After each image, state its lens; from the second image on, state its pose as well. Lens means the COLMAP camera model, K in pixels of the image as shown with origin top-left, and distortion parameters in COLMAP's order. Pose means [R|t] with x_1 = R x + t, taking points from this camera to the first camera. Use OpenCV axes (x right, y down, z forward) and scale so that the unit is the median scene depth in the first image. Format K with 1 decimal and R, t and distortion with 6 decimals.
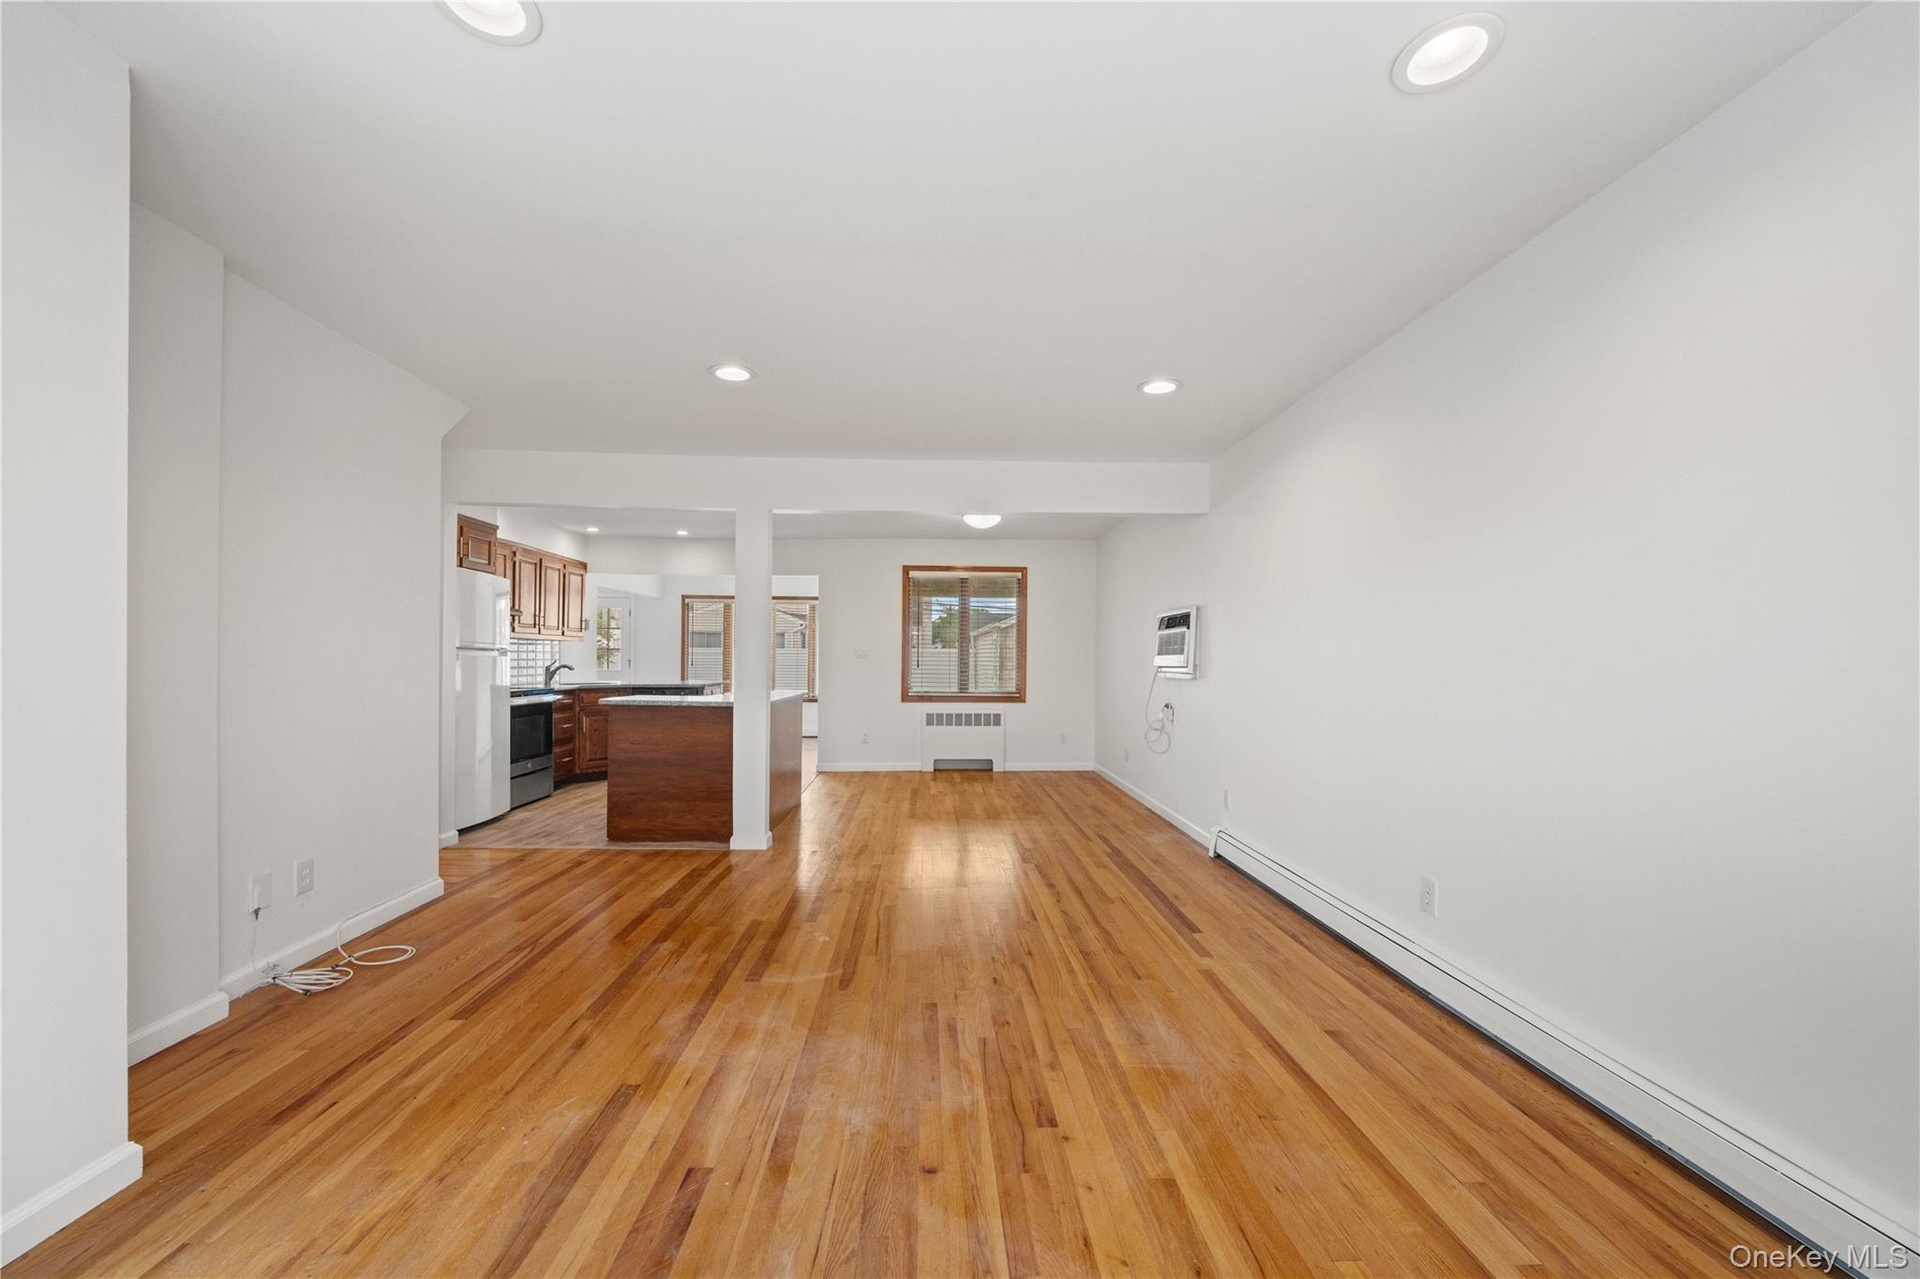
lens RADIAL K [[750.3, 0, 957.8], [0, 750.3, 658.7], [0, 0, 1]] dist [0.000533, 0.000068]
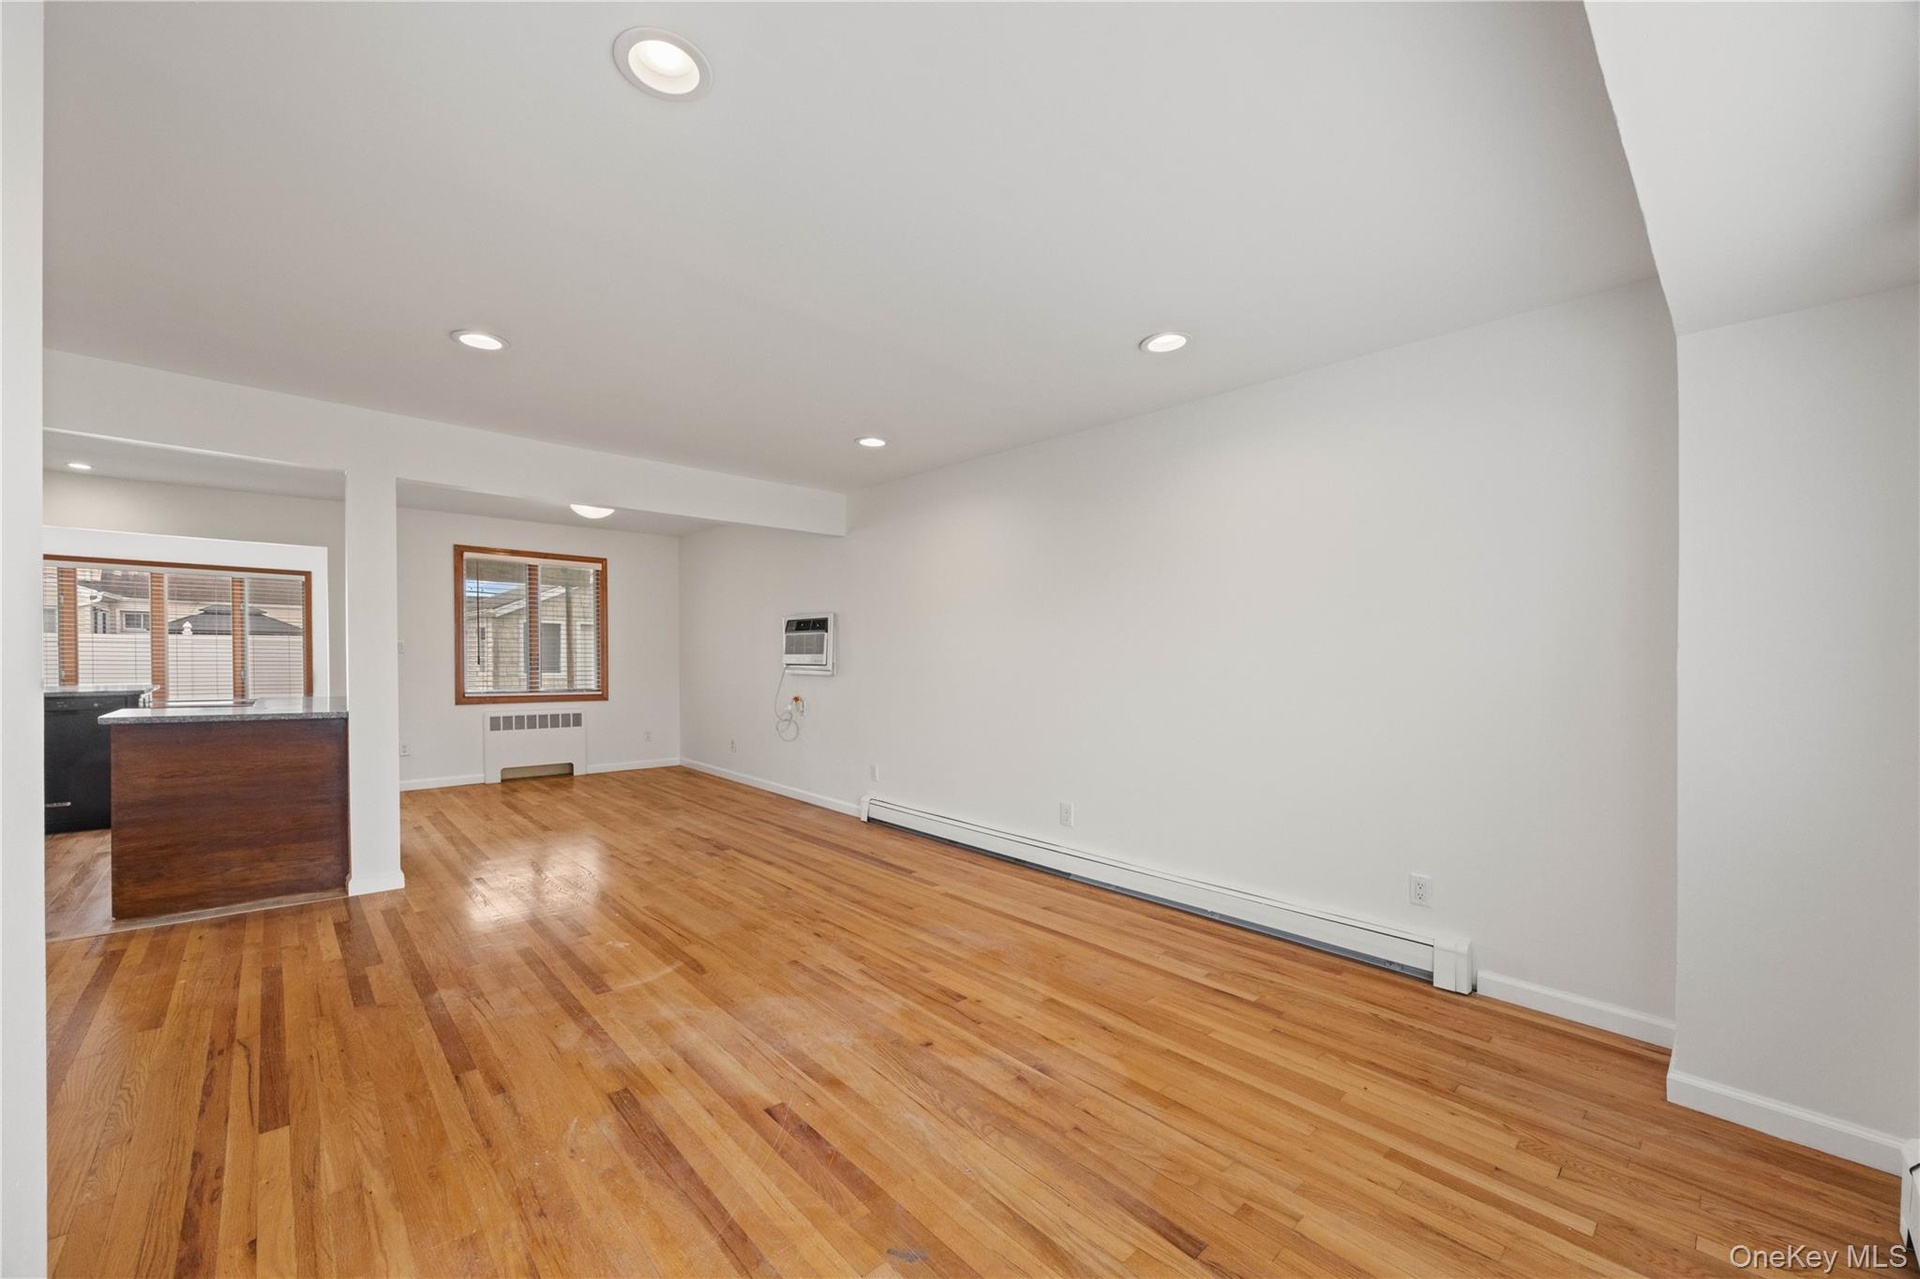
lens RADIAL K [[752.2, 0, 951.8], [0, 752.2, 633.4], [0, 0, 1]] dist [0.000984, 0.000008]
pose [[0.767405, 0.022193, 0.640778, -0.436364], [-0.008425, 0.999664, -0.024533, -0.016571], [-0.641107, 0.013428, 0.767334, -0.044785]]
